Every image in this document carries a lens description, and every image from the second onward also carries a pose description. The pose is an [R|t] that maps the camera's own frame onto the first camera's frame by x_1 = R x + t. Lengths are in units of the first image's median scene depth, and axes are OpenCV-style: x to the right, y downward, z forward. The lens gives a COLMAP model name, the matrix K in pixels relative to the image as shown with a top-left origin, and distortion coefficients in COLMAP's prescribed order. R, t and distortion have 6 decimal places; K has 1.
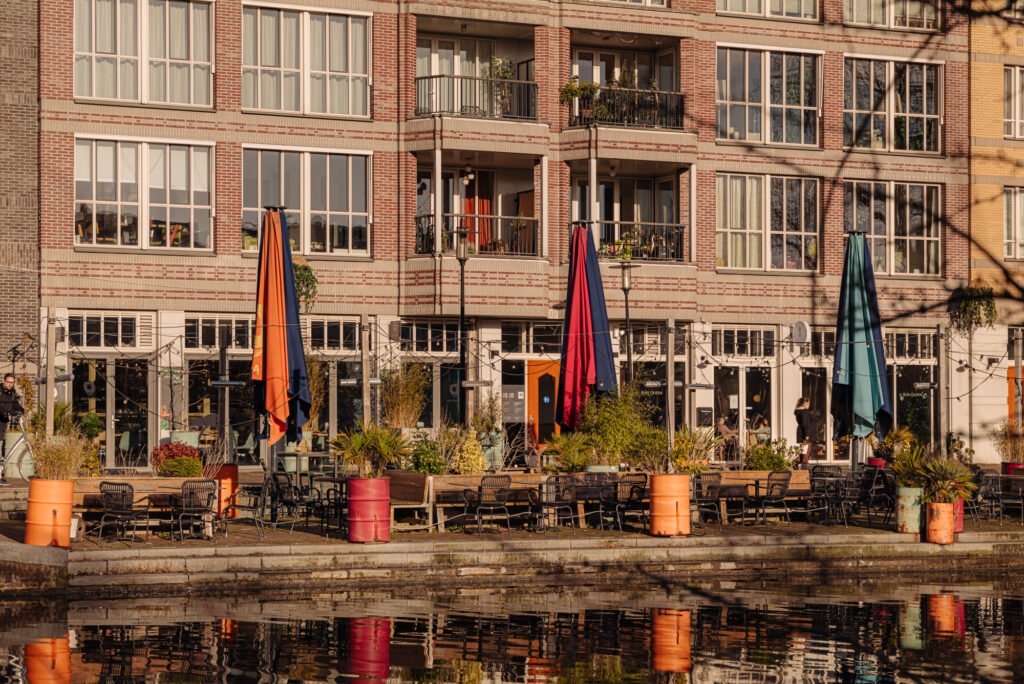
lens RADIAL K [[2300.4, 0, 511.9], [0, 2300.4, 343.6], [0, 0, 1]] dist [0.089716, 0.000000]
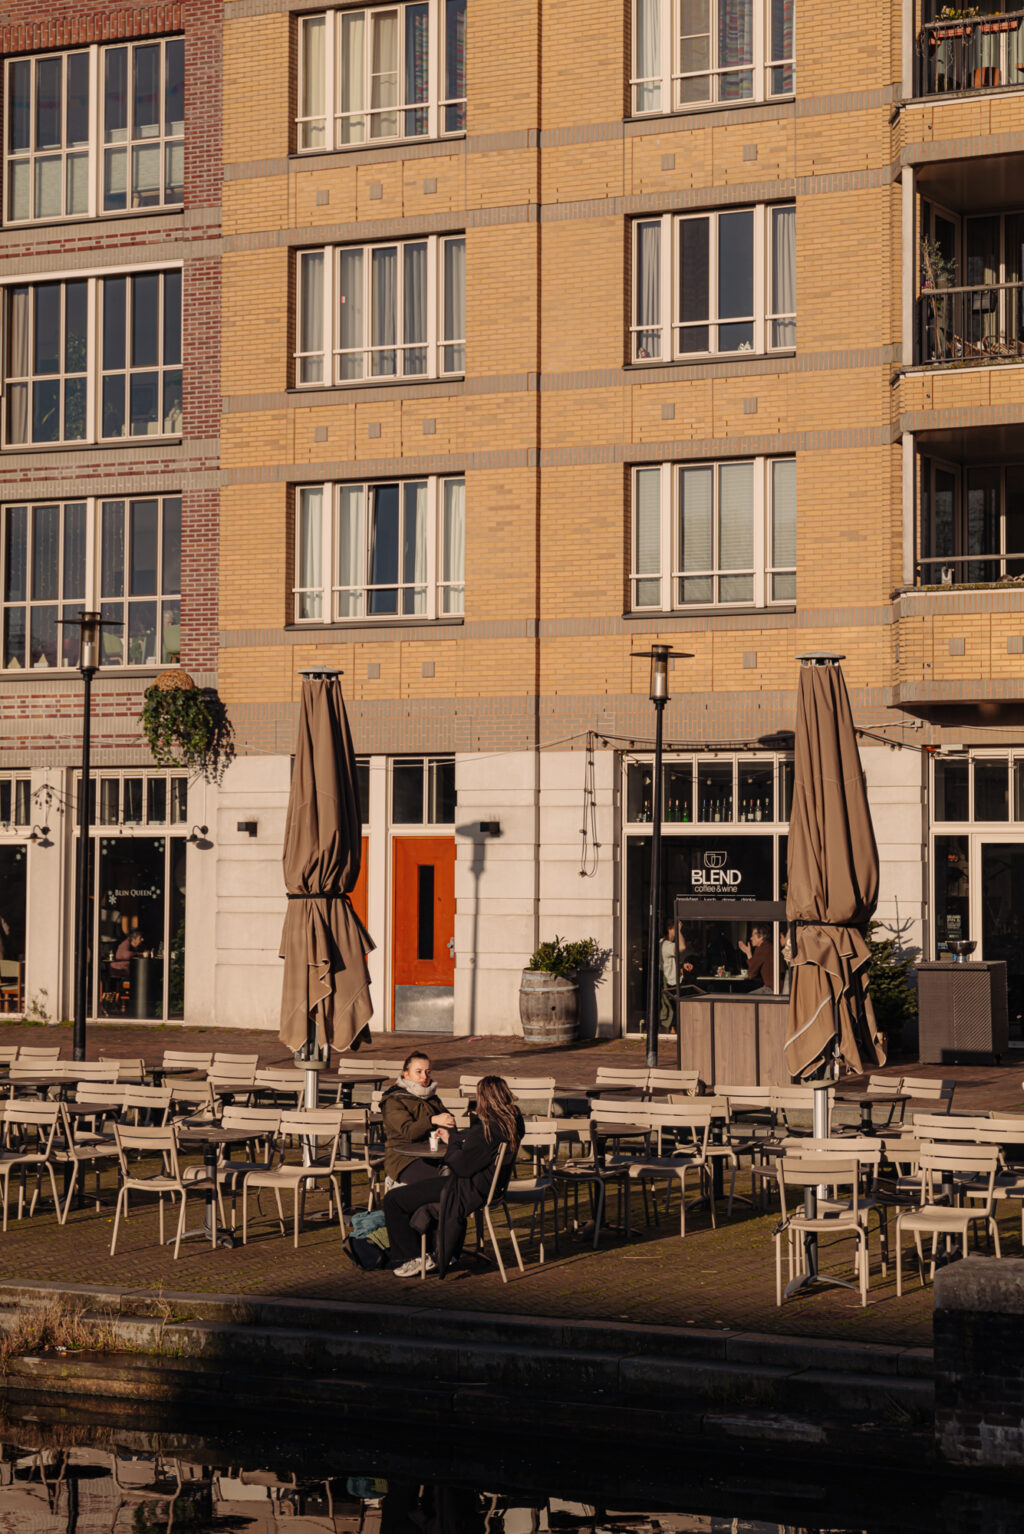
lens RADIAL K [[4425.1, 0, 512.0], [0, 4425.1, 767.1], [0, 0, 1]] dist [-0.206088, 0.000000]
pose [[0.502727, -0.027896, -0.863995, 1.079084], [0.015215, 0.999610, -0.023421, 0.017975], [0.864311, -0.001371, 0.502955, 0.551166]]
